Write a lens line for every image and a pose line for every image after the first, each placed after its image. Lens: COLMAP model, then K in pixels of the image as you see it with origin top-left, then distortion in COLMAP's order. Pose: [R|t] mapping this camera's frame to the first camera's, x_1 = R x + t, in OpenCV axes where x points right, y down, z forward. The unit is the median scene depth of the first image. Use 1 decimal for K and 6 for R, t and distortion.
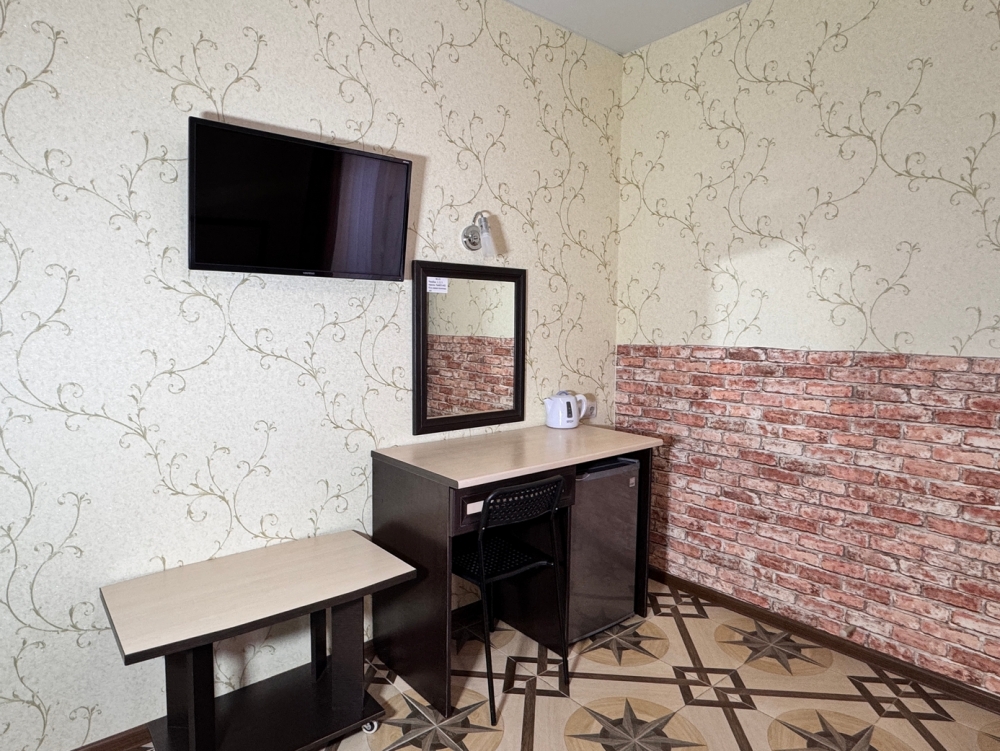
lens RADIAL K [[604.2, 0, 494.2], [0, 604.2, 375.6], [0, 0, 1]] dist [-0.006456, 0.006307]
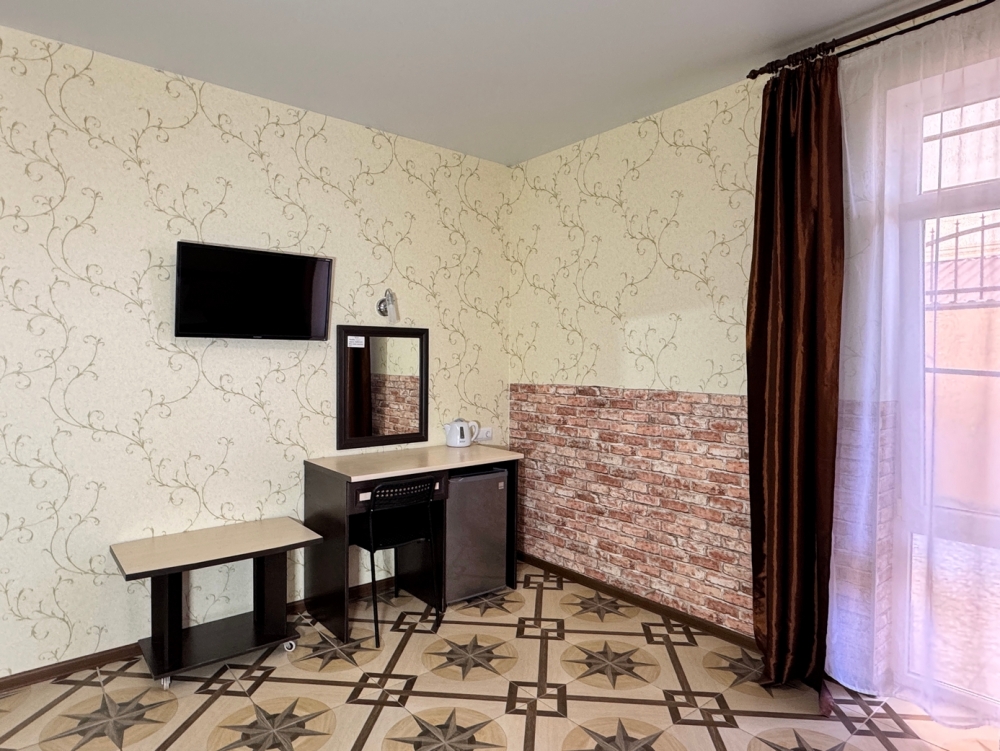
lens RADIAL K [[604.2, 0, 499.2], [0, 604.2, 375.7], [0, 0, 1]] dist [-0.006456, 0.006307]
pose [[0.999980, -0.001031, -0.006166, 0.273308], [0.000688, 0.998469, -0.055315, 0.006207], [0.006214, 0.055310, 0.998450, -0.433649]]
